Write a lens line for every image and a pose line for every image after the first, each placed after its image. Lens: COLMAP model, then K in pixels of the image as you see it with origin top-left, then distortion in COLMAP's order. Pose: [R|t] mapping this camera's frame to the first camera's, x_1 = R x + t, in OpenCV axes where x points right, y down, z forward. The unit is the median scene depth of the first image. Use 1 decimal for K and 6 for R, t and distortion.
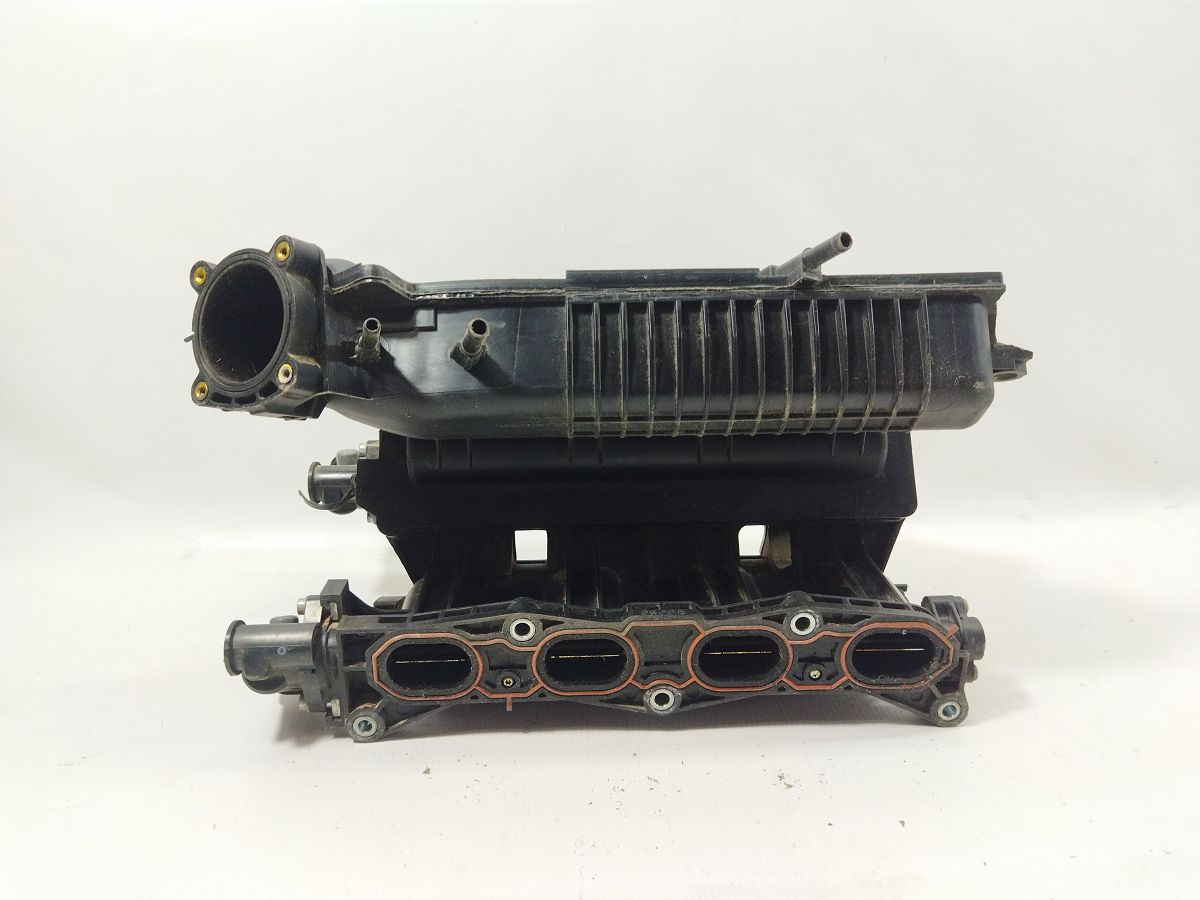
lens RADIAL K [[922.2, 0, 600.0], [0, 922.2, 441.8], [0, 0, 1]] dist [0.053701, -0.106562]
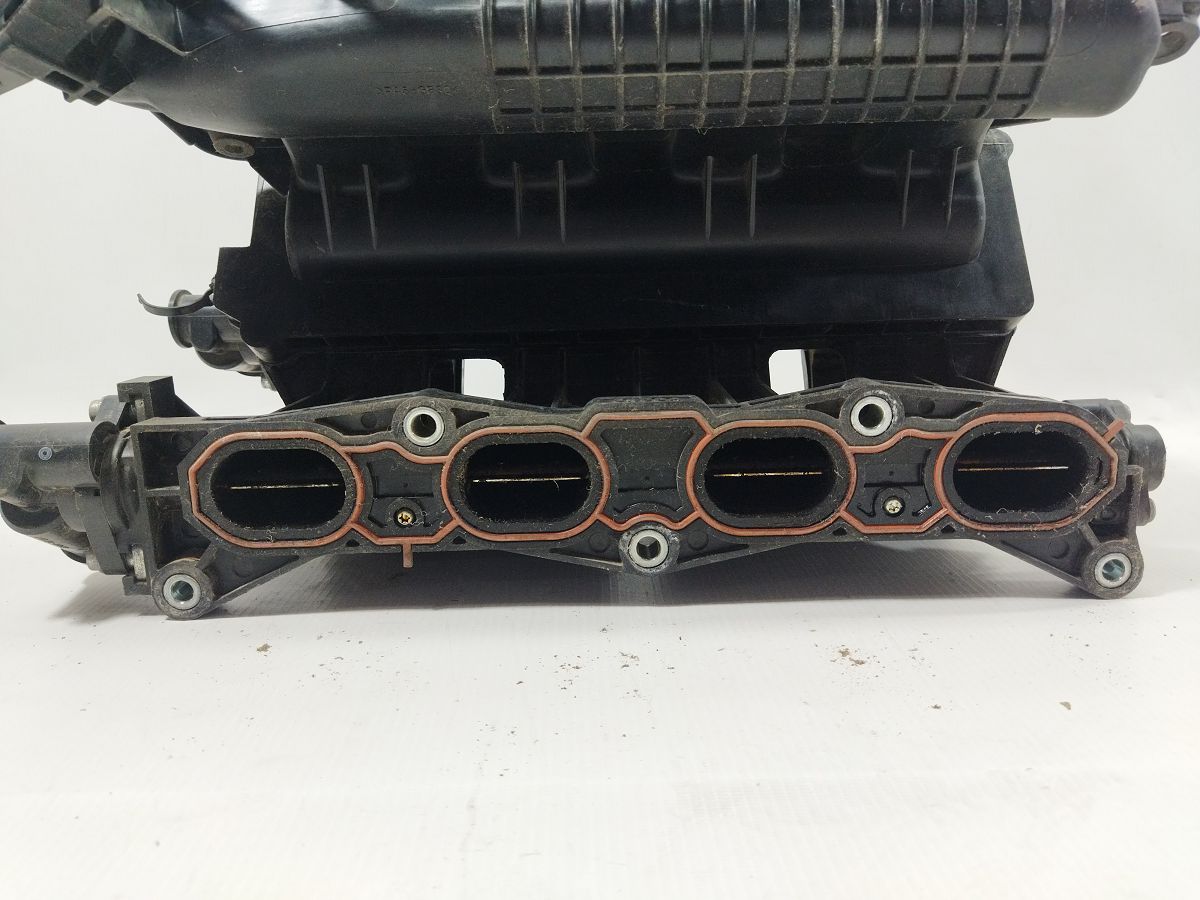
lens RADIAL K [[922.2, 0, 599.8], [0, 922.2, 449.8], [0, 0, 1]] dist [0.053701, -0.106562]
pose [[0.999044, -0.011209, -0.042252, 0.062427], [0.006715, 0.994446, -0.105037, 0.283282], [0.043194, 0.104653, 0.993570, 0.374185]]
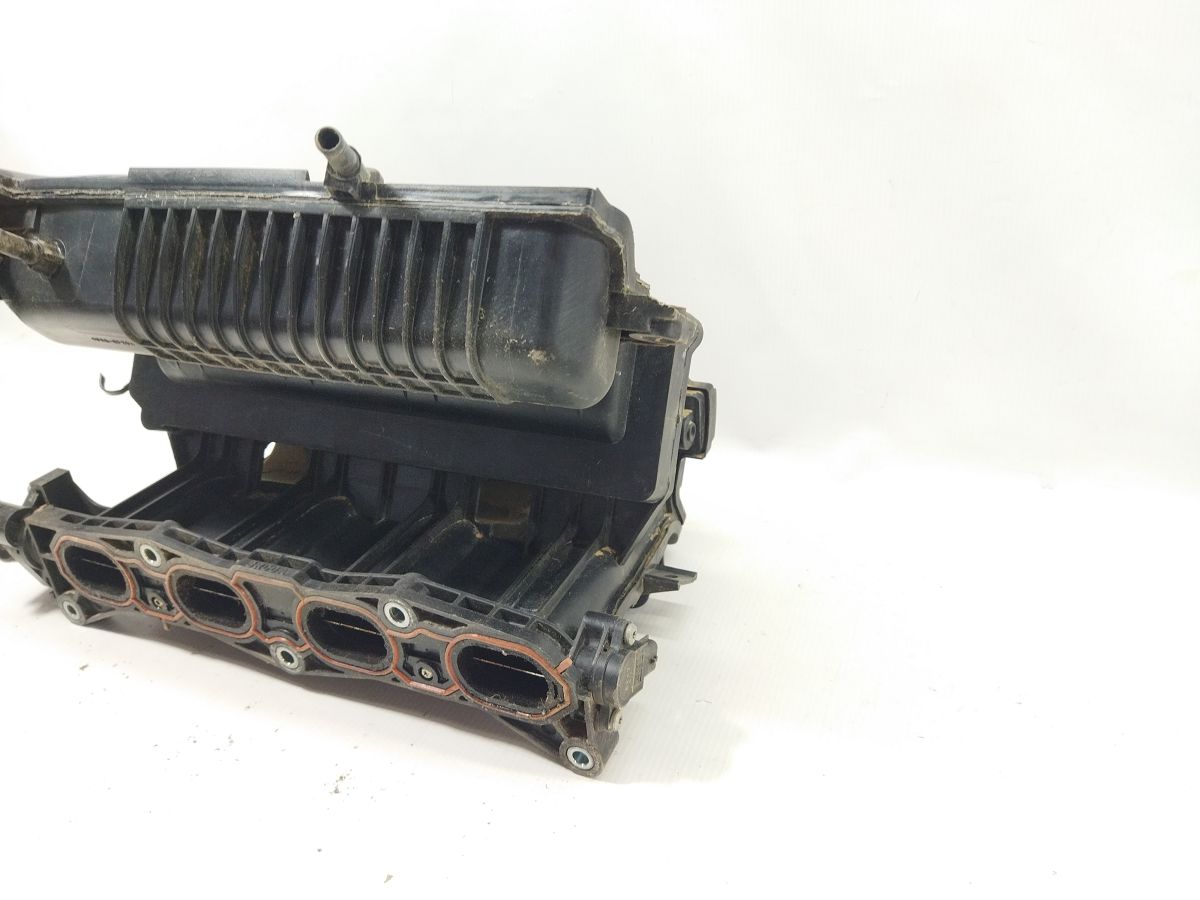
lens RADIAL K [[922.2, 0, 609.1], [0, 922.2, 443.5], [0, 0, 1]] dist [0.053701, -0.106562]
pose [[0.897229, 0.148289, -0.415922, 0.708280], [-0.070487, 0.977944, 0.196613, -0.127781], [0.435904, -0.147089, 0.887892, 0.372688]]
